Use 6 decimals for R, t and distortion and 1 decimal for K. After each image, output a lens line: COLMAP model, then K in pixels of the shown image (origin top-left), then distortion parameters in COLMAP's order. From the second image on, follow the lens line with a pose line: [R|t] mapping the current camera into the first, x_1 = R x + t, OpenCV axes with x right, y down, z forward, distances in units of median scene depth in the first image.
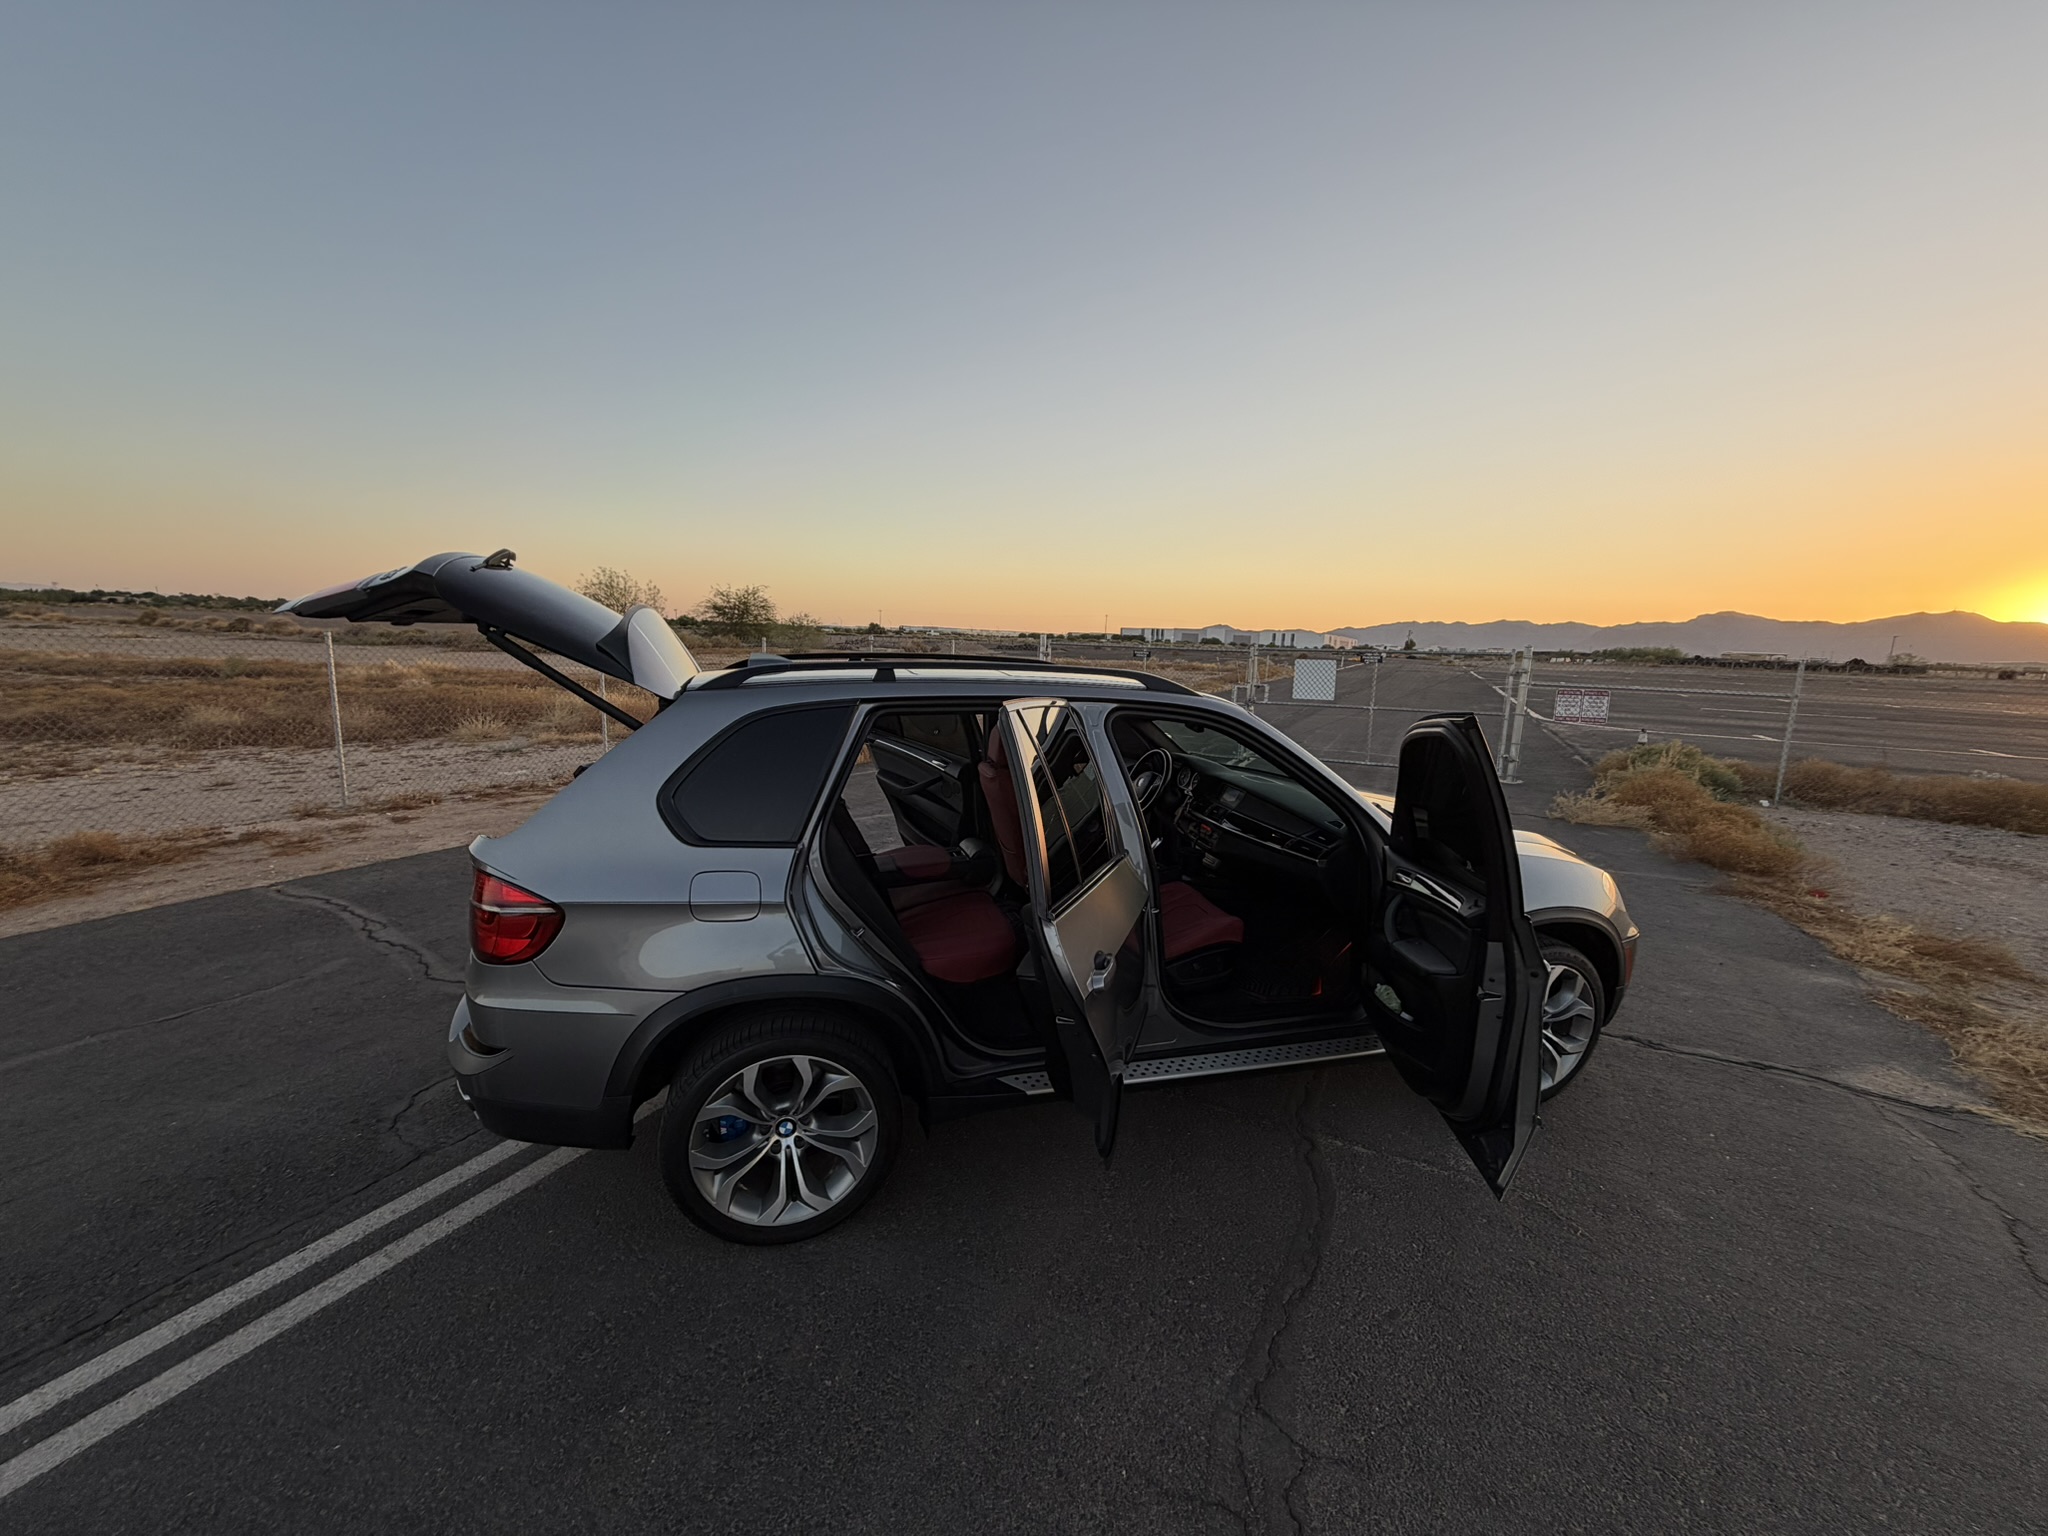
lens RADIAL K [[805.3, 0, 1022.3], [0, 805.3, 777.1], [0, 0, 1]] dist [-0.000928, 0.002265]
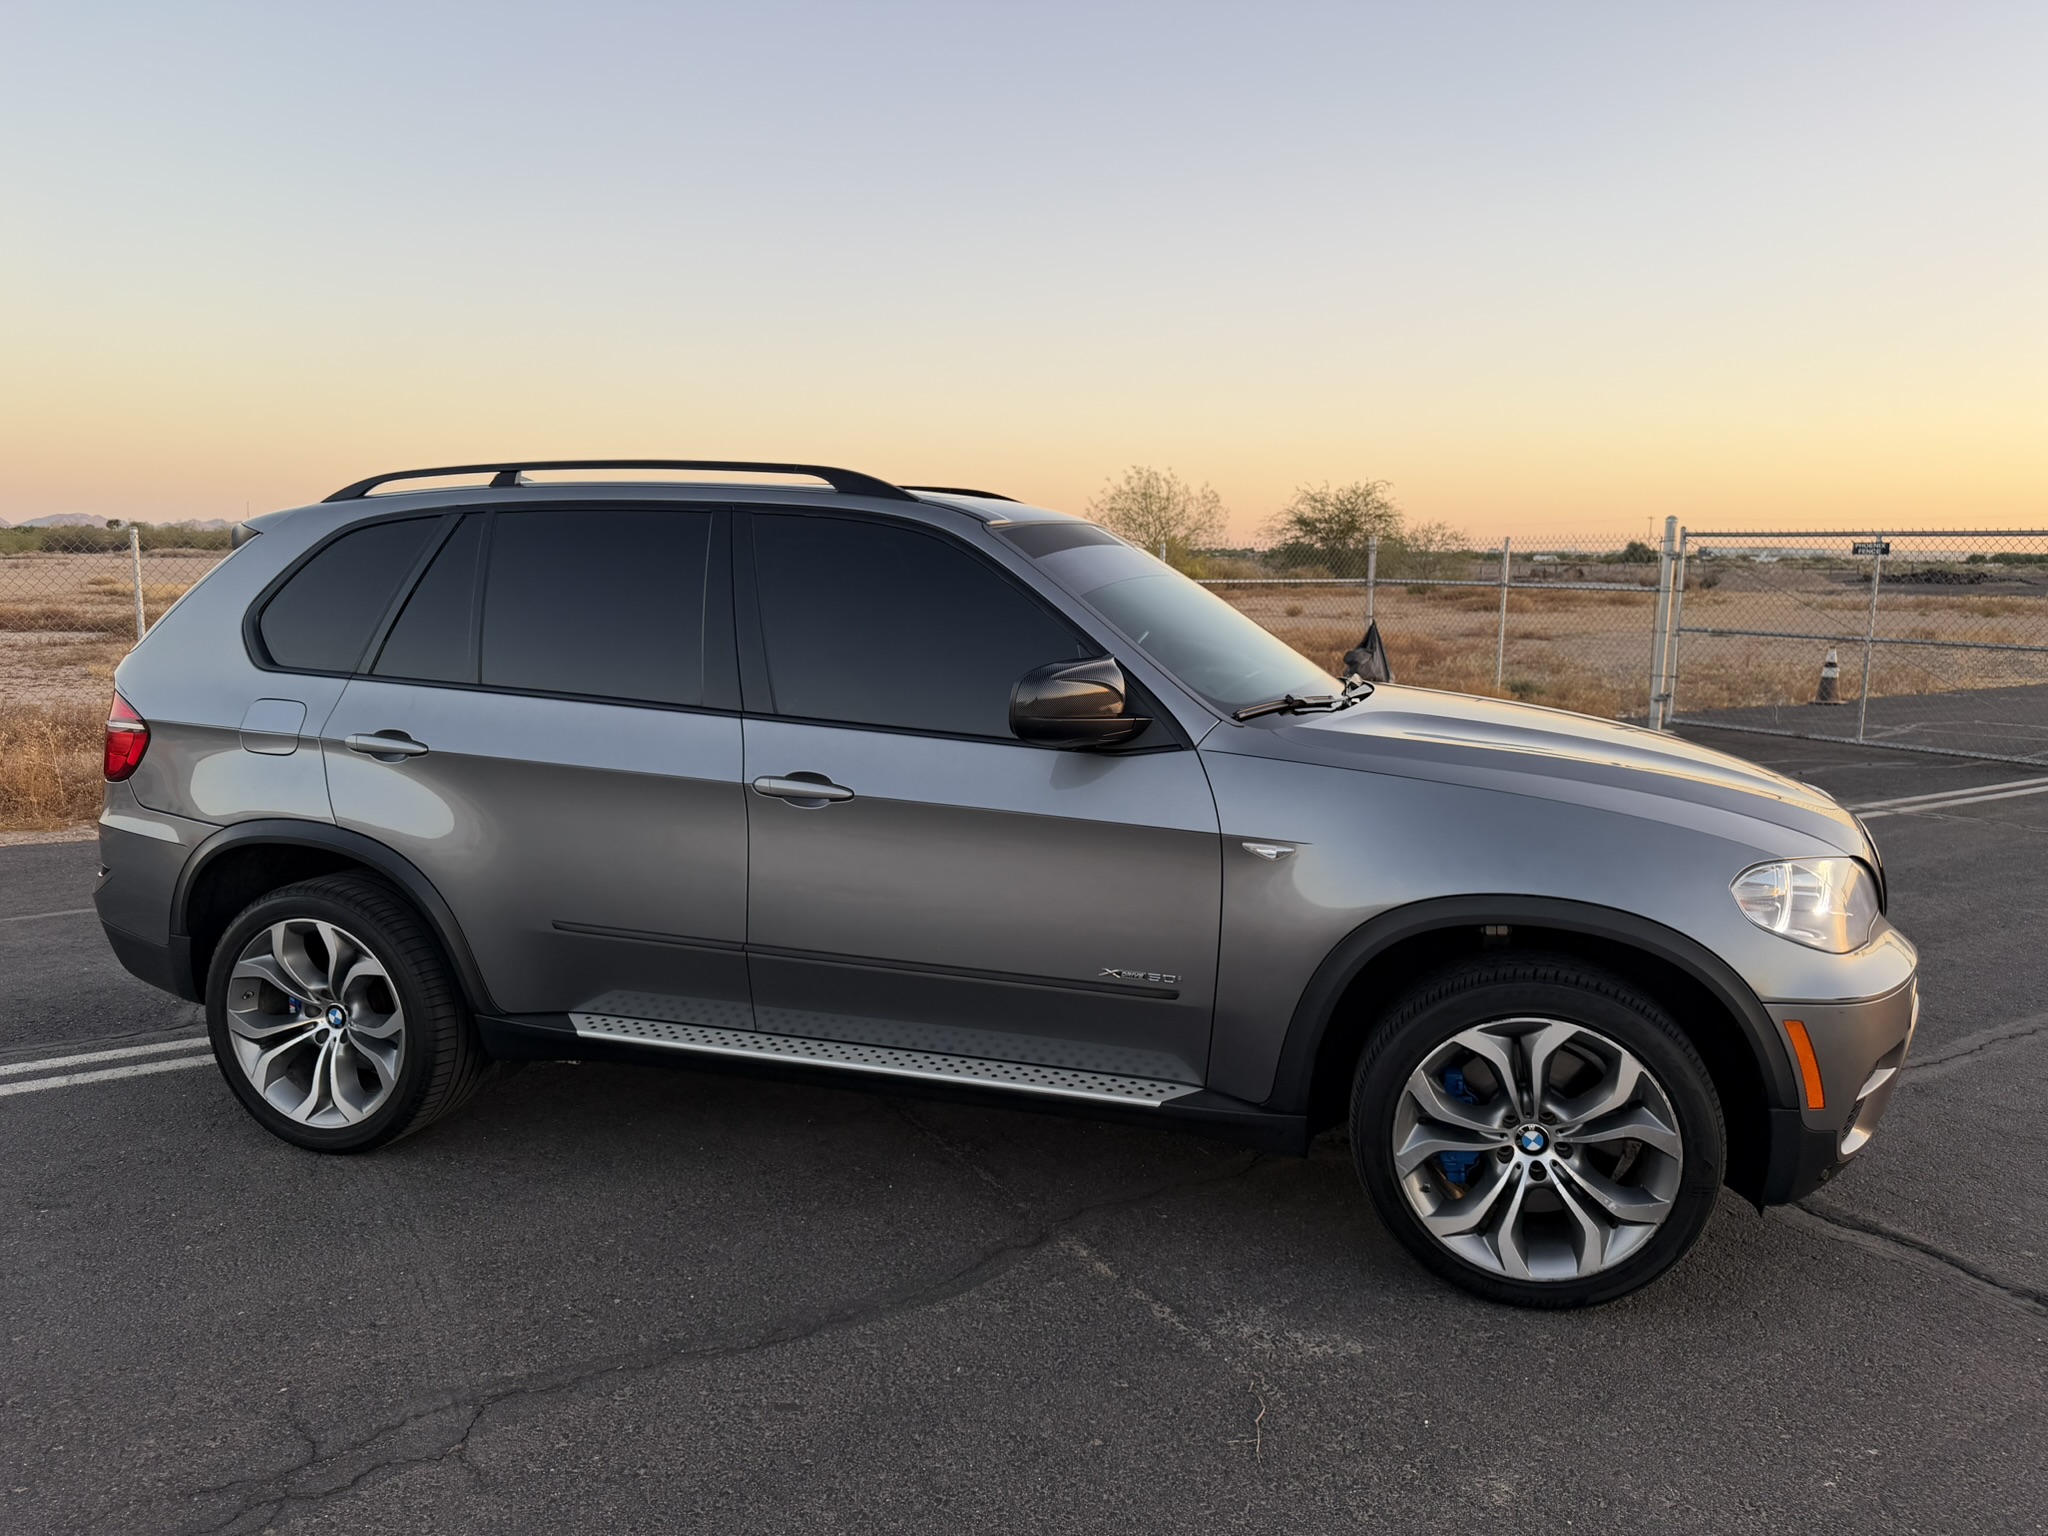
lens RADIAL K [[1434.0, 0, 1024.0], [0, 1434.0, 768.0], [0, 0, 1]] dist [0.061596, -0.074912]
pose [[0.842438, 0.049812, -0.536485, 1.116257], [-0.069771, 0.997419, -0.016951, 0.154112], [0.534256, 0.051712, 0.843739, 0.095413]]
